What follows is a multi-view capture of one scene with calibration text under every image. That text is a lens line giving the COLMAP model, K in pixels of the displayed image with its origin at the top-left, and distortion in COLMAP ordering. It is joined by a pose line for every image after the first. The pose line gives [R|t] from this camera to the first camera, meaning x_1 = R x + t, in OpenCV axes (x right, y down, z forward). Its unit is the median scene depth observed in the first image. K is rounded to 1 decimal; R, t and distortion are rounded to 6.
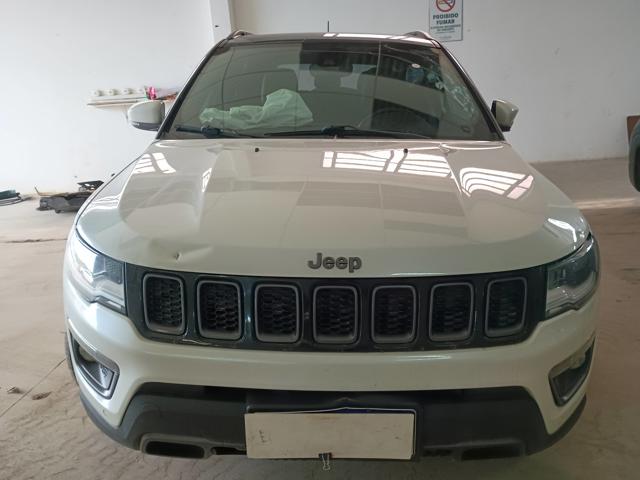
lens RADIAL K [[526.7, 0, 322.3], [0, 526.7, 242.2], [0, 0, 1]] dist [0.070936, -0.082743]
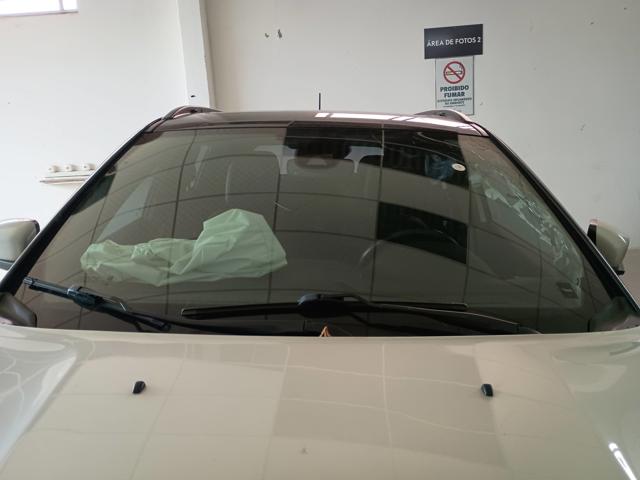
lens RADIAL K [[526.7, 0, 322.3], [0, 526.7, 242.2], [0, 0, 1]] dist [0.070936, -0.082743]
pose [[0.999899, 0.007876, 0.011802, 0.012620], [-0.006464, 0.993323, -0.115184, -0.175884], [-0.012630, 0.115096, 0.993274, 0.408044]]
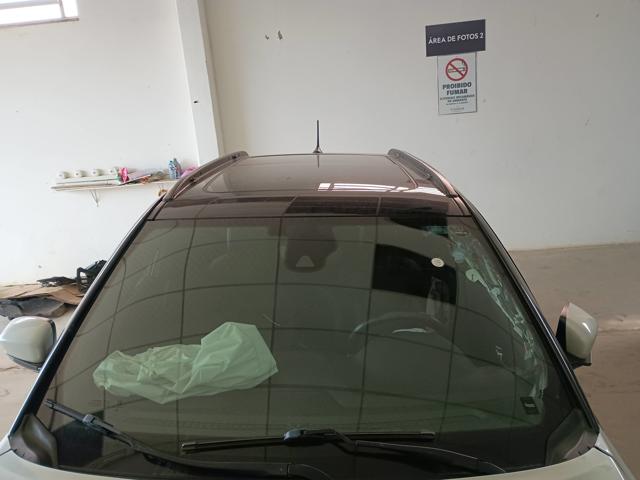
lens RADIAL K [[526.7, 0, 322.3], [0, 526.7, 242.2], [0, 0, 1]] dist [0.070936, -0.082743]
pose [[0.999835, -0.014294, -0.011177, 0.040997], [0.013774, 0.998880, -0.045270, -0.329844], [0.011812, 0.045109, 0.998912, 0.346624]]
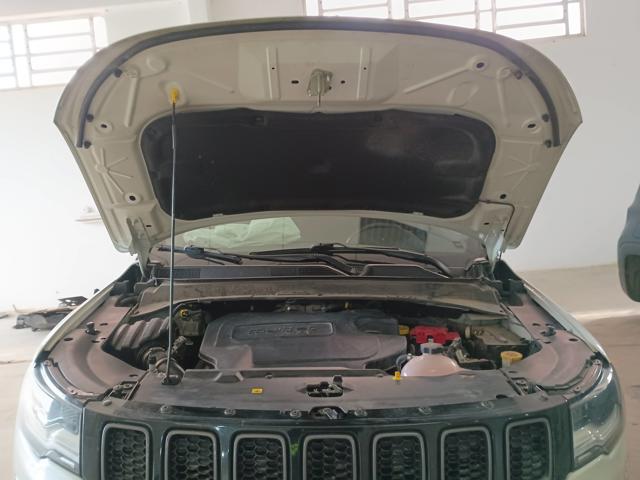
lens RADIAL K [[526.7, 0, 322.3], [0, 526.7, 242.2], [0, 0, 1]] dist [0.070936, -0.082743]
pose [[0.999631, -0.013668, 0.023492, -0.000858], [0.018099, 0.979583, -0.200225, -0.025055], [-0.020276, 0.200576, 0.979468, 0.048866]]
